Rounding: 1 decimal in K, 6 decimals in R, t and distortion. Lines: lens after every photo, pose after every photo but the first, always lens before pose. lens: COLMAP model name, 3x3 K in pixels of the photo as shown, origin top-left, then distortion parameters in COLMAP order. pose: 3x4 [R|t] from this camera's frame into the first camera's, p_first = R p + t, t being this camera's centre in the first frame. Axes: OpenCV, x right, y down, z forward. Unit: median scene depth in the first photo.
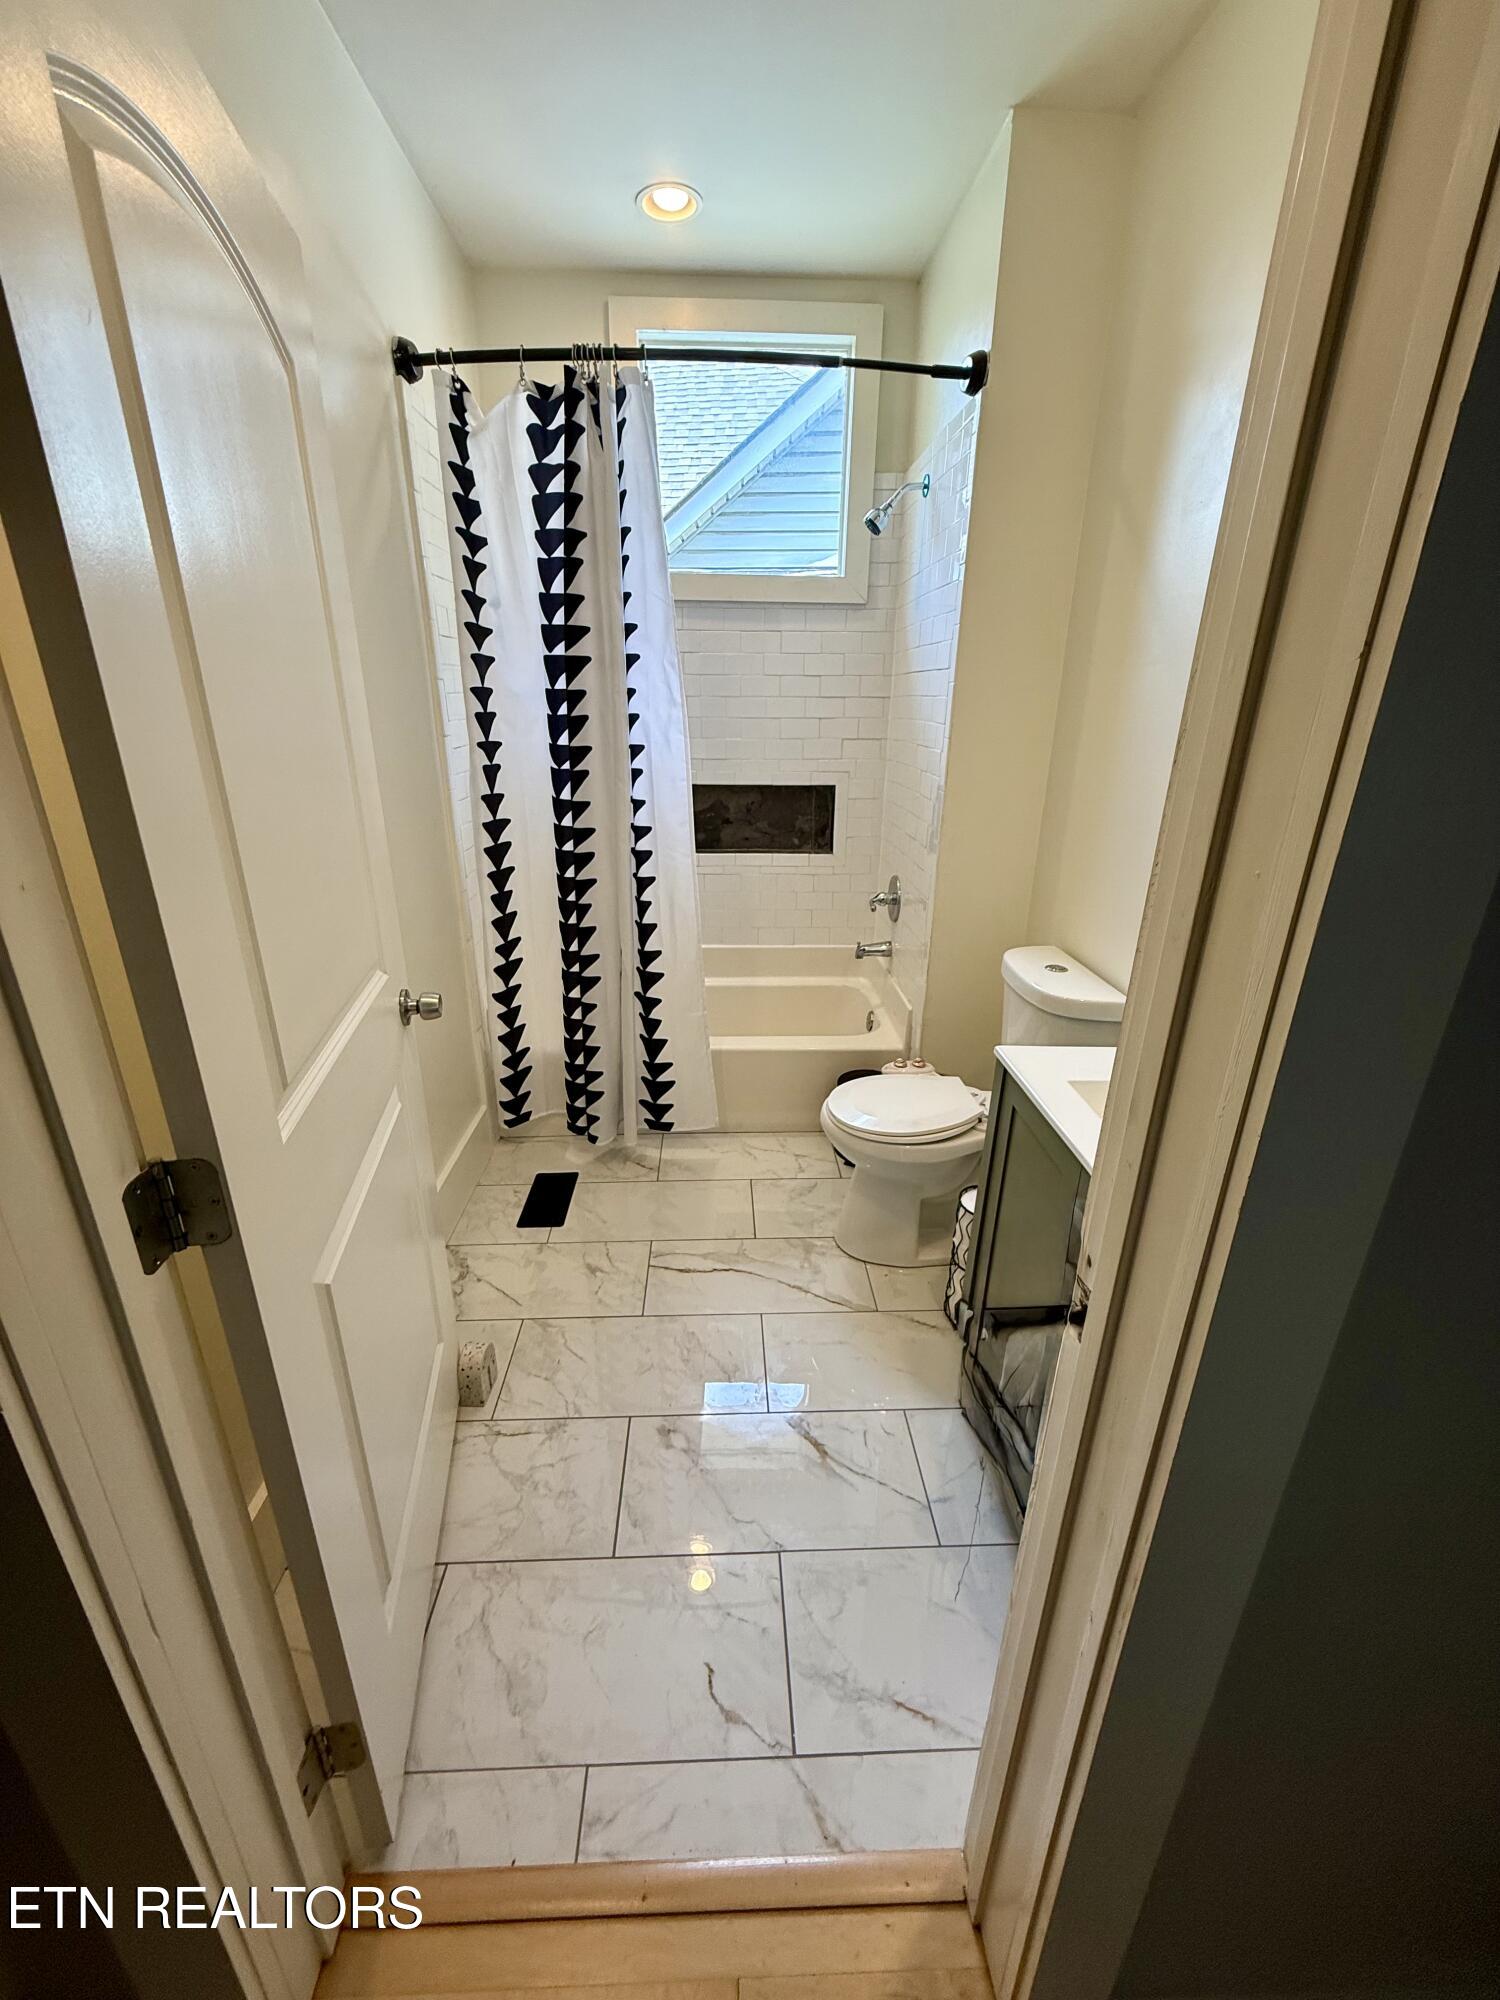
lens RADIAL K [[807.7, 0, 749.8], [0, 807.7, 996.3], [0, 0, 1]] dist [-0.000425, 0.000572]
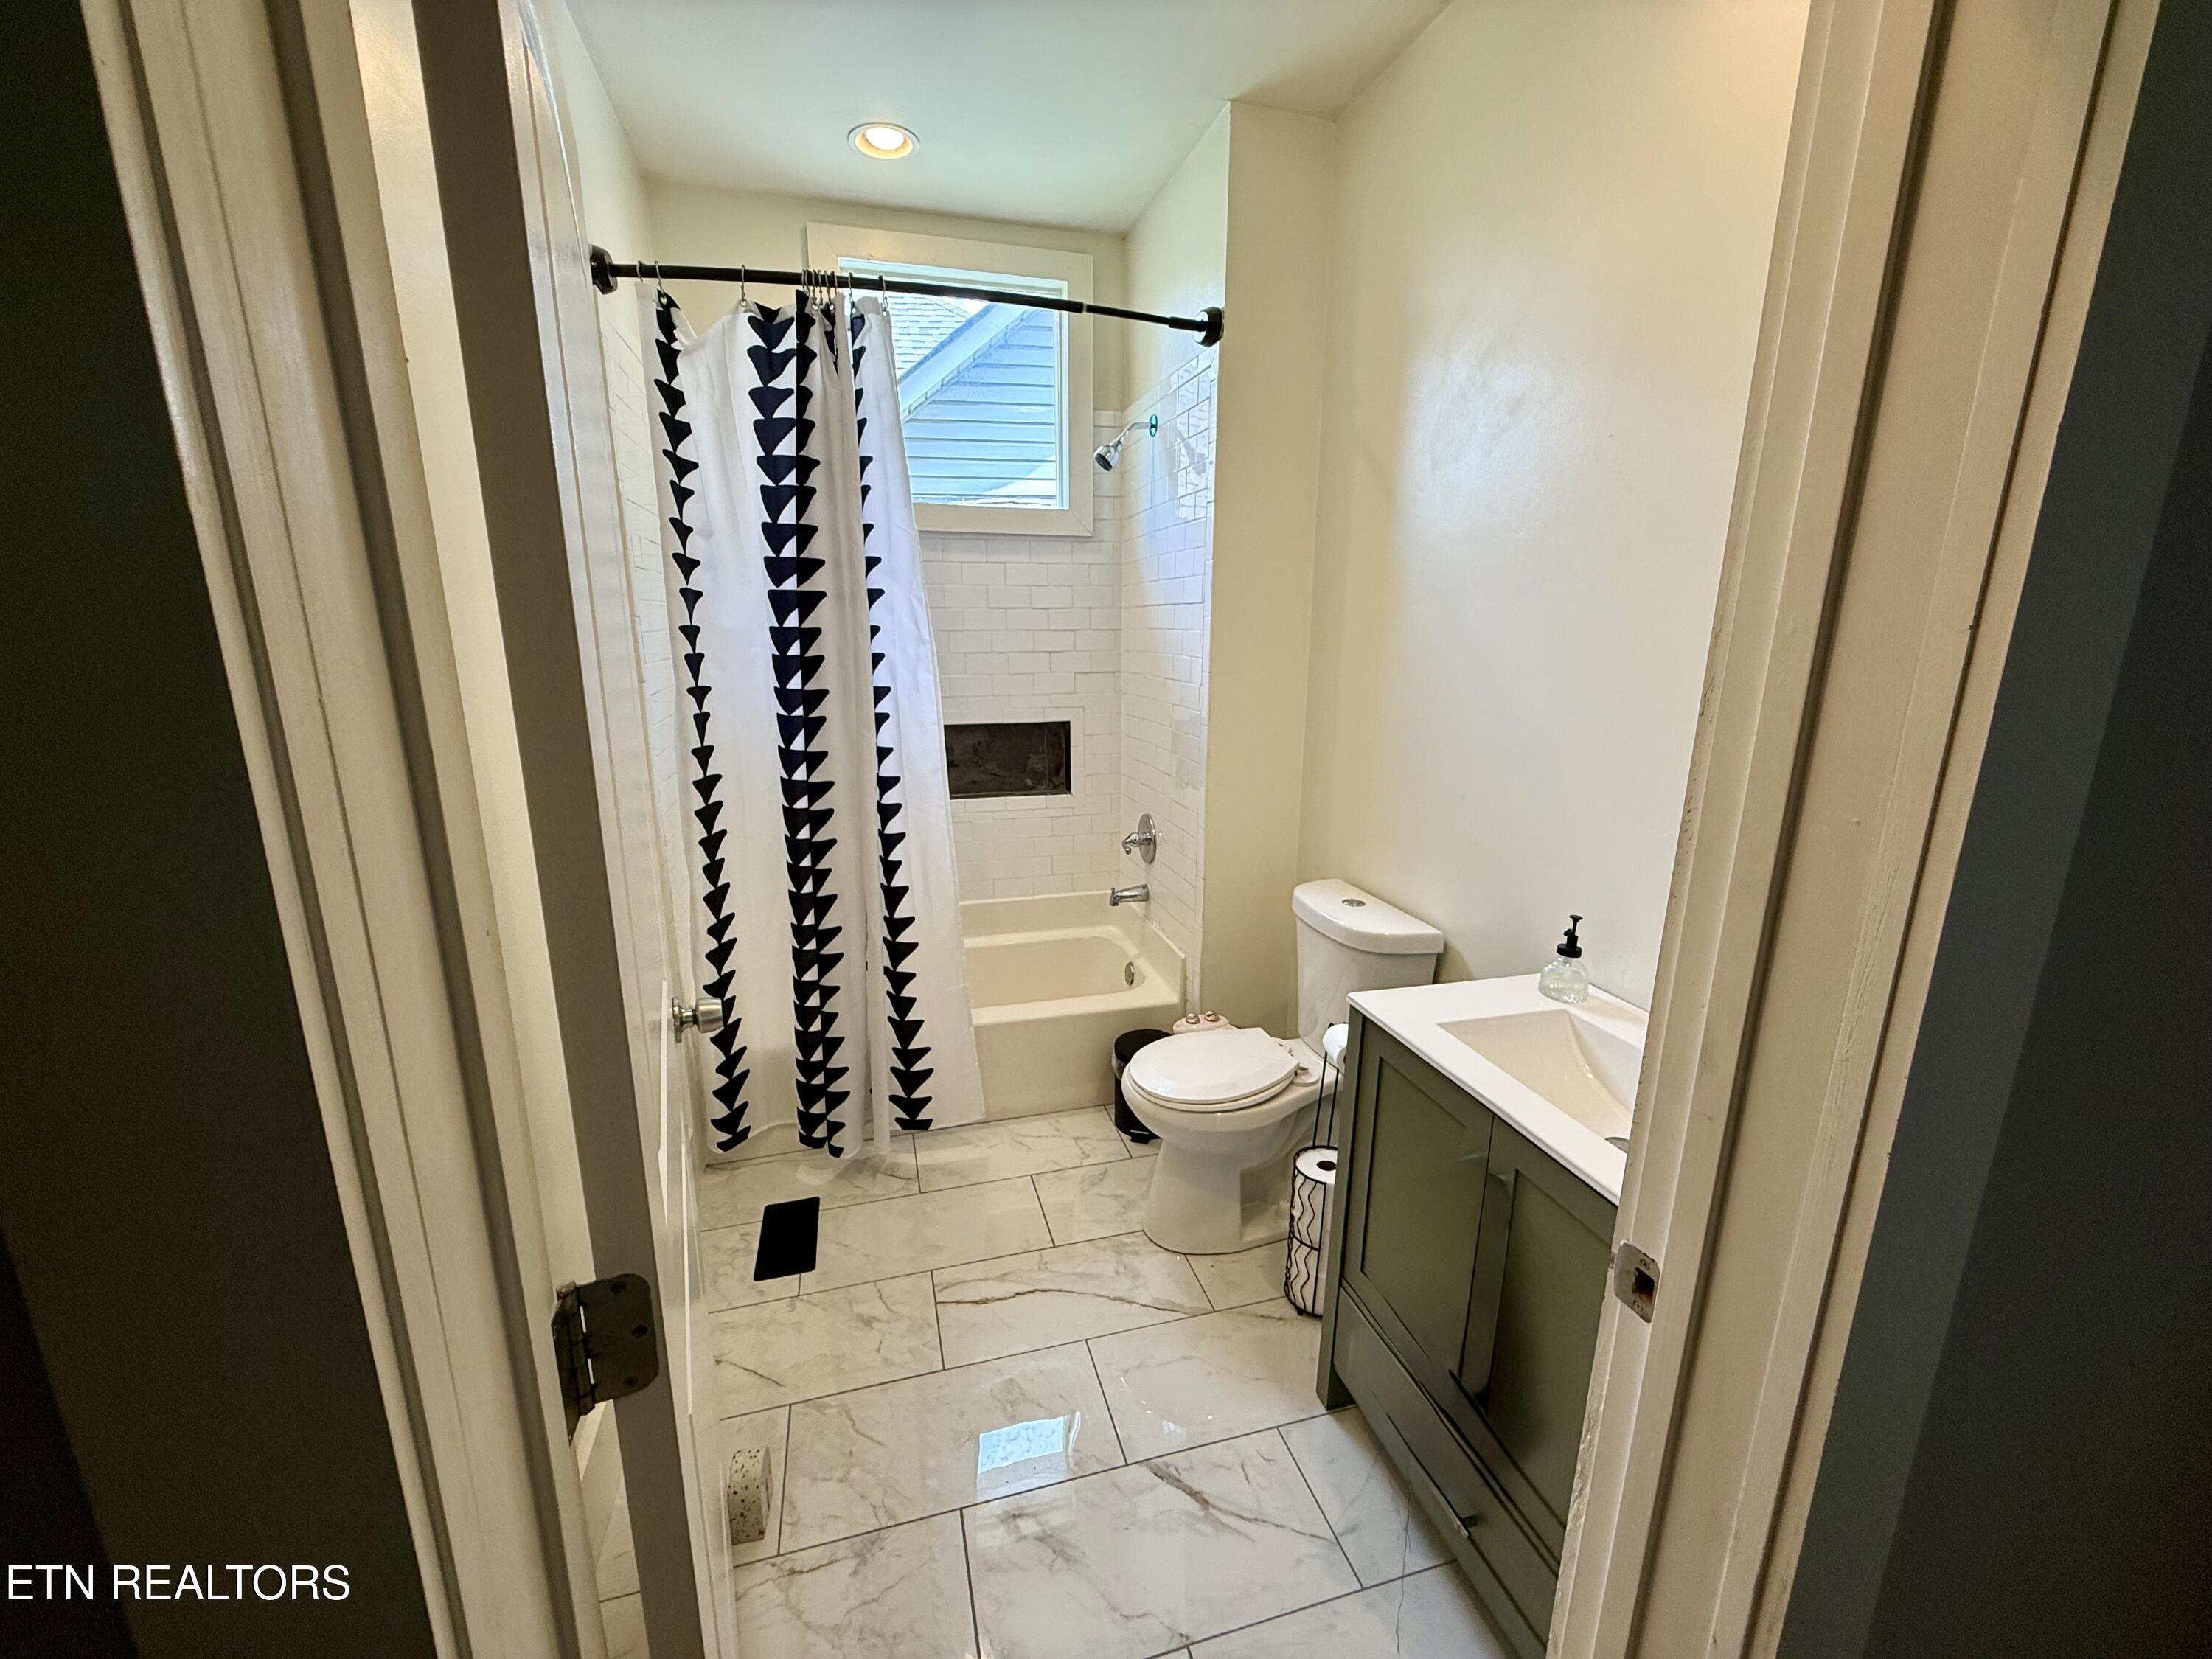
lens RADIAL K [[893.3, 0, 1104.8], [0, 893.3, 827.2], [0, 0, 1]] dist [-0.000425, 0.000572]
pose [[0.972855, -0.058373, 0.223932, -0.129002], [0.086779, 0.989073, -0.119180, -0.020478], [-0.214528, 0.135377, 0.967290, 0.020014]]
